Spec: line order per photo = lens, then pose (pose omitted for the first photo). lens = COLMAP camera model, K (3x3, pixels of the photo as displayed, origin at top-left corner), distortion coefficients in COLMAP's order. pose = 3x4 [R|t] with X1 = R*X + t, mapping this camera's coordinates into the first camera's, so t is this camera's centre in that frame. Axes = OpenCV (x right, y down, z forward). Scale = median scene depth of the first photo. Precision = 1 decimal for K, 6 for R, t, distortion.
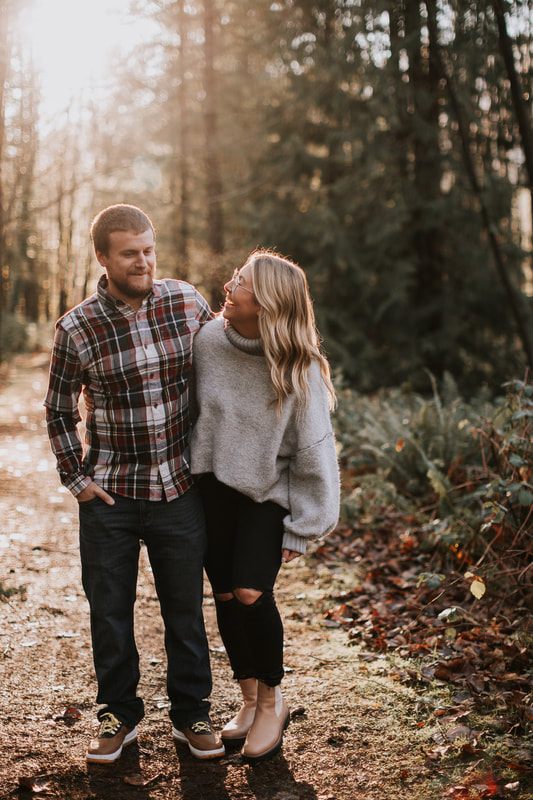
lens RADIAL K [[1312.2, 0, 266.5], [0, 1312.2, 400.0], [0, 0, 1]] dist [-0.136049, 0.045552]
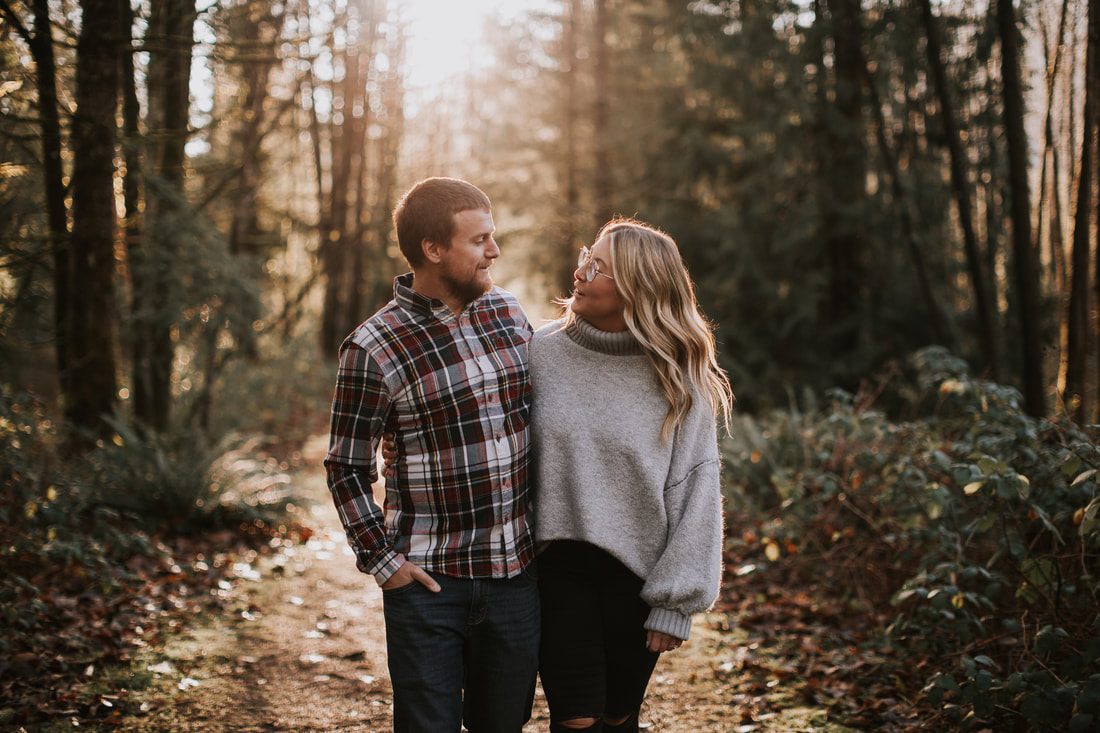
lens RADIAL K [[1651.0, 0, 538.2], [0, 1651.0, 365.8], [0, 0, 1]] dist [-0.152855, 0.375767]
pose [[0.996087, 0.023600, -0.085172, 0.015158], [-0.027216, 0.998765, -0.041556, 0.008674], [0.084086, 0.043711, 0.995499, -0.122111]]
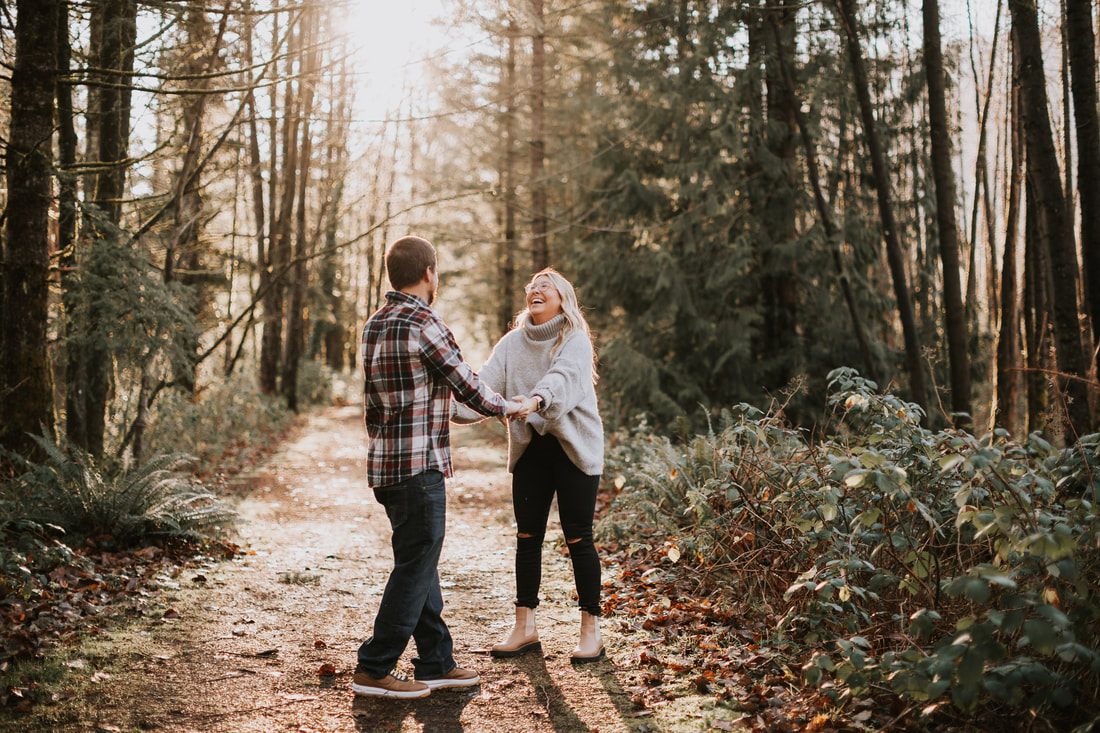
lens RADIAL K [[1651.0, 0, 538.2], [0, 1651.0, 365.8], [0, 0, 1]] dist [-0.152855, 0.375767]
pose [[0.998254, 0.022117, -0.054771, 0.024571], [-0.025995, 0.997129, -0.071125, 0.017127], [0.053041, 0.072425, 0.995963, -0.132030]]
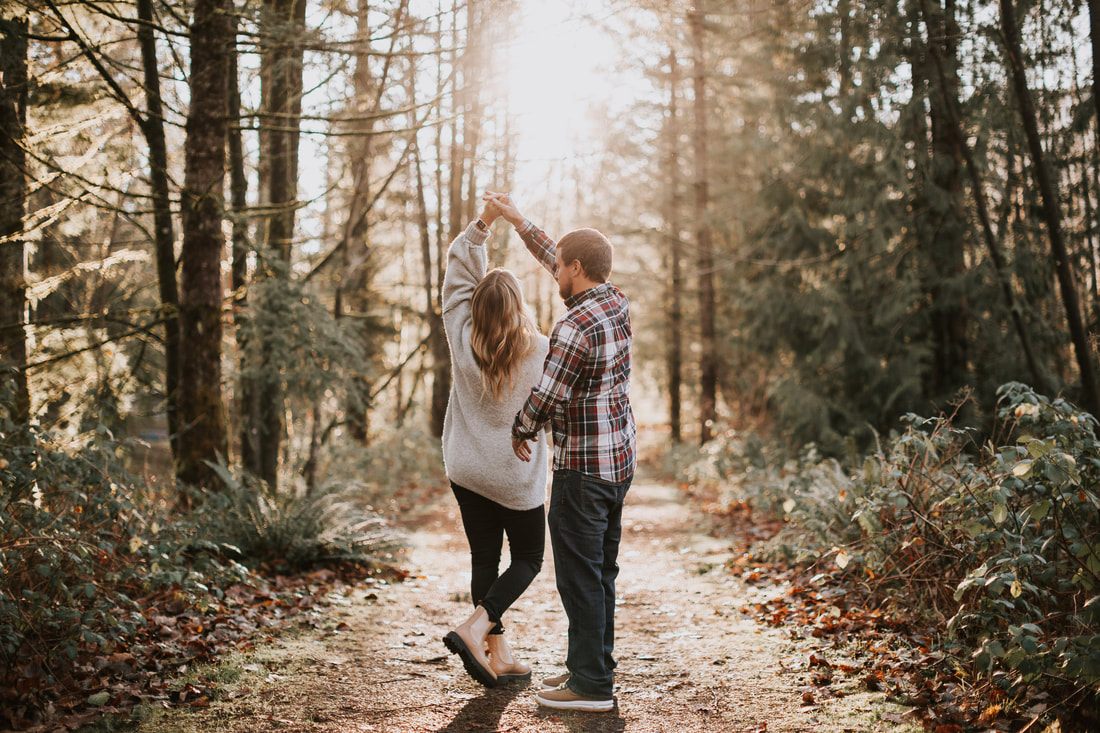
lens RADIAL K [[1651.0, 0, 538.2], [0, 1651.0, 365.8], [0, 0, 1]] dist [-0.152855, 0.375767]
pose [[0.987585, 0.000278, -0.157084, 0.026098], [-0.016602, 0.994582, -0.102617, 0.027182], [0.156204, 0.103951, 0.982240, -0.133578]]
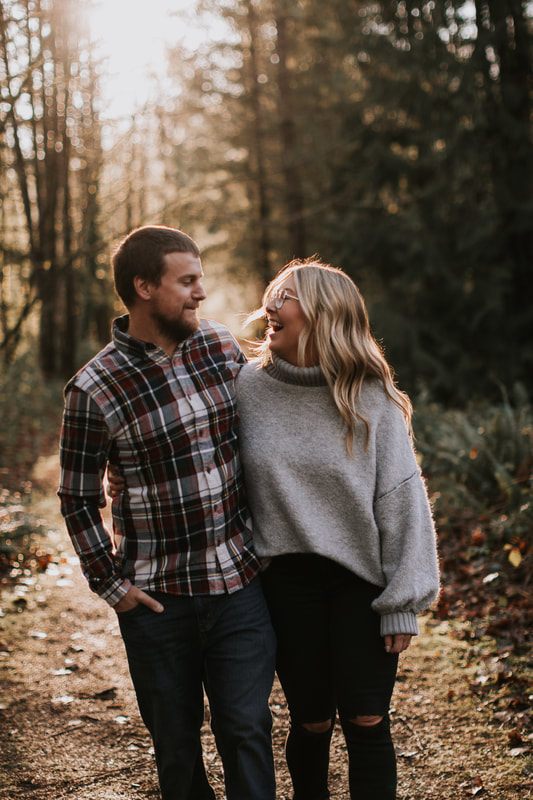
lens RADIAL K [[1502.2, 0, 251.6], [0, 1502.2, 400.2], [0, 0, 1]] dist [-0.135620, 0.068838]
pose [[0.996017, -0.045192, -0.076868, 0.006475], [0.043866, 0.998860, -0.018850, 0.002765], [0.077633, 0.015403, 0.996863, -0.090222]]
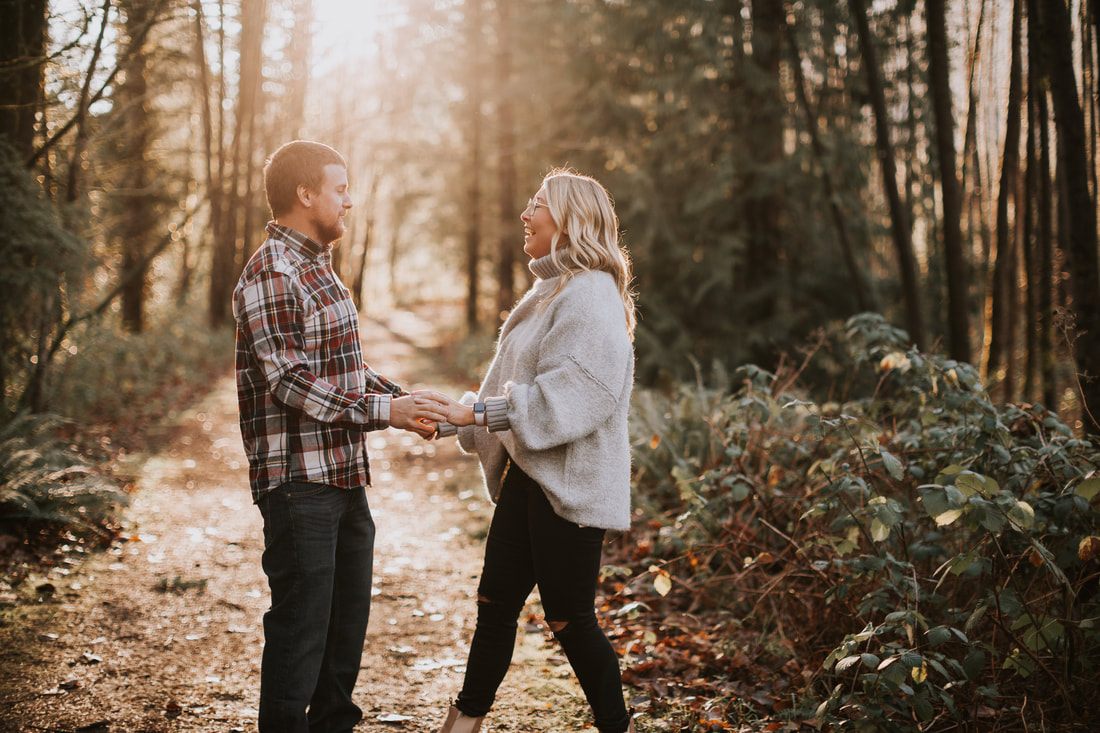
lens RADIAL K [[1617.6, 0, 550.0], [0, 1617.6, 366.5], [0, 0, 1]] dist [-0.105901, -0.022252]
pose [[0.999130, 0.028975, -0.029980, 0.024203], [-0.029649, 0.999312, -0.022284, 0.004223], [0.029314, 0.023153, 0.999302, -0.030333]]
